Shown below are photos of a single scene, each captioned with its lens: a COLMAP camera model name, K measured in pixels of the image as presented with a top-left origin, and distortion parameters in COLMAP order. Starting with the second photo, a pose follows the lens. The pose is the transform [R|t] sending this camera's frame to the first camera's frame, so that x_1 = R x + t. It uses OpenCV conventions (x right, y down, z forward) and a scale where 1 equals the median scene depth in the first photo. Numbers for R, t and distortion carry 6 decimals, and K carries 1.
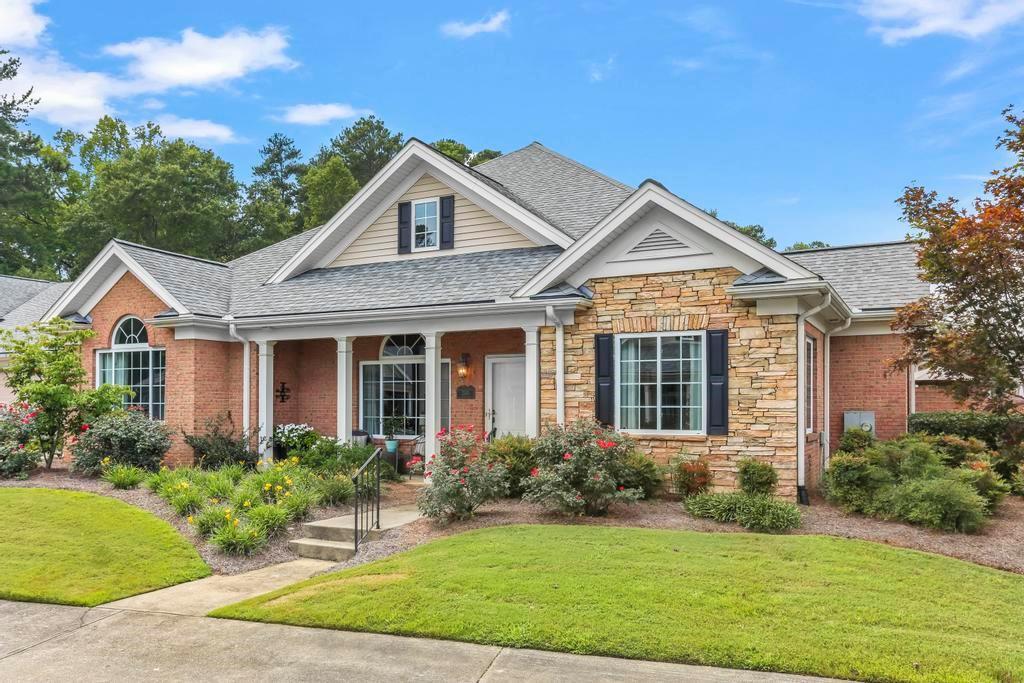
lens RADIAL K [[827.9, 0, 515.0], [0, 827.9, 406.7], [0, 0, 1]] dist [-0.003687, -0.005424]
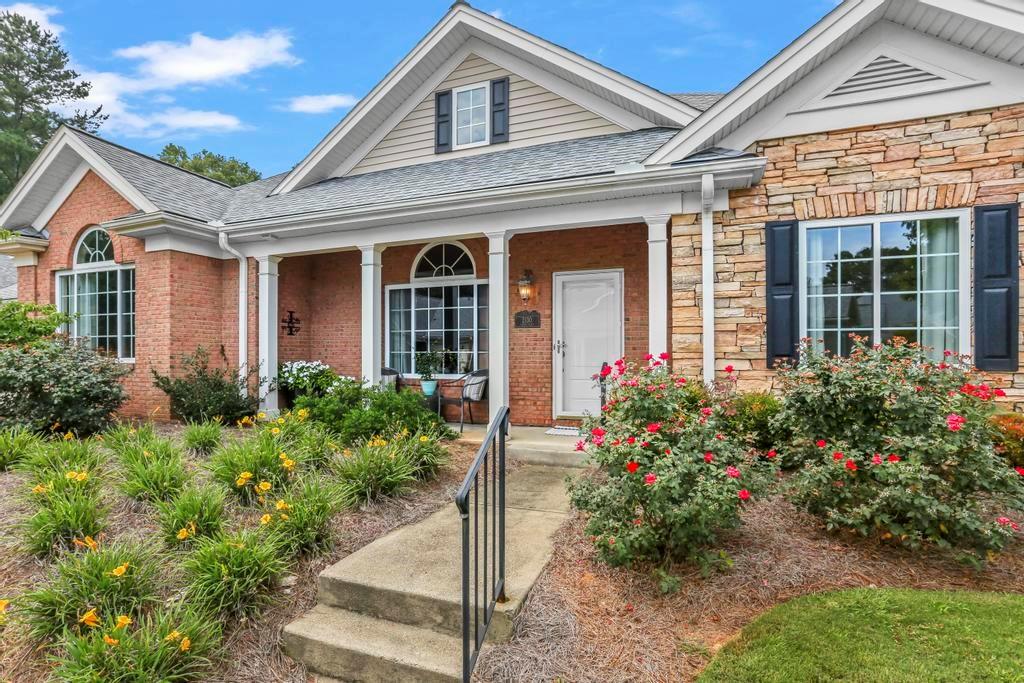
lens RADIAL K [[501.3, 0, 507.6], [0, 501.3, 357.6], [0, 0, 1]] dist [-0.052265, 0.028222]
pose [[0.993419, -0.003580, 0.114481, -0.131328], [0.002902, 0.999977, 0.006089, 0.015790], [-0.114500, -0.005717, 0.993407, 0.517632]]
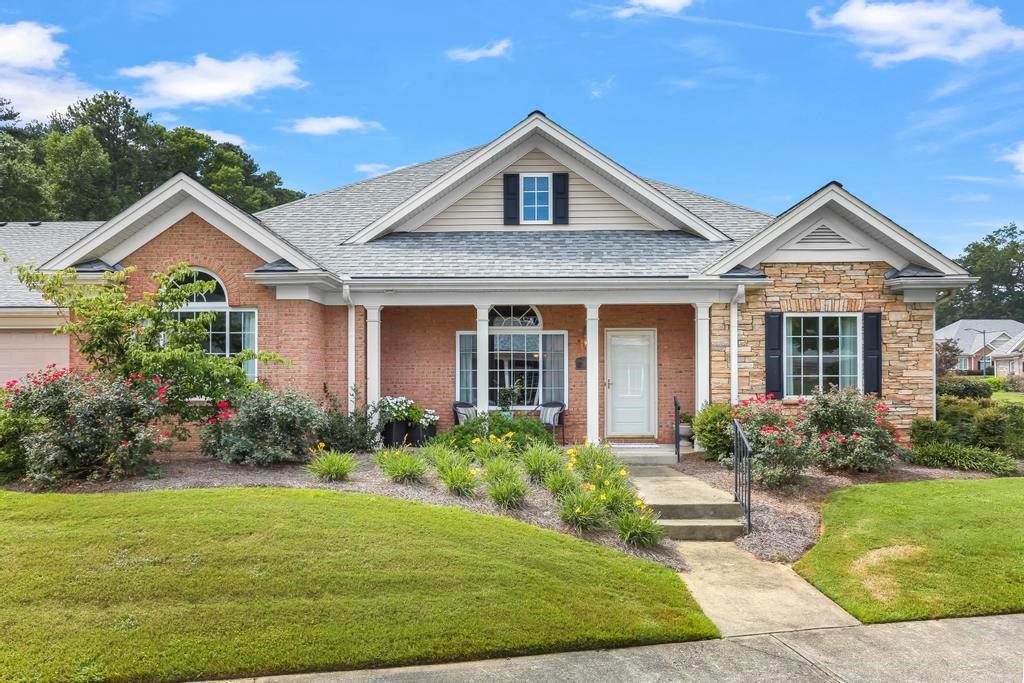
lens RADIAL K [[668.3, 0, 507.6], [0, 668.3, 376.3], [0, 0, 1]] dist [-0.020708, 0.000239]
pose [[0.887470, -0.004530, 0.460842, -0.527493], [0.005119, 0.999987, -0.000027, -0.001418], [-0.460836, 0.002383, 0.887482, 0.293787]]
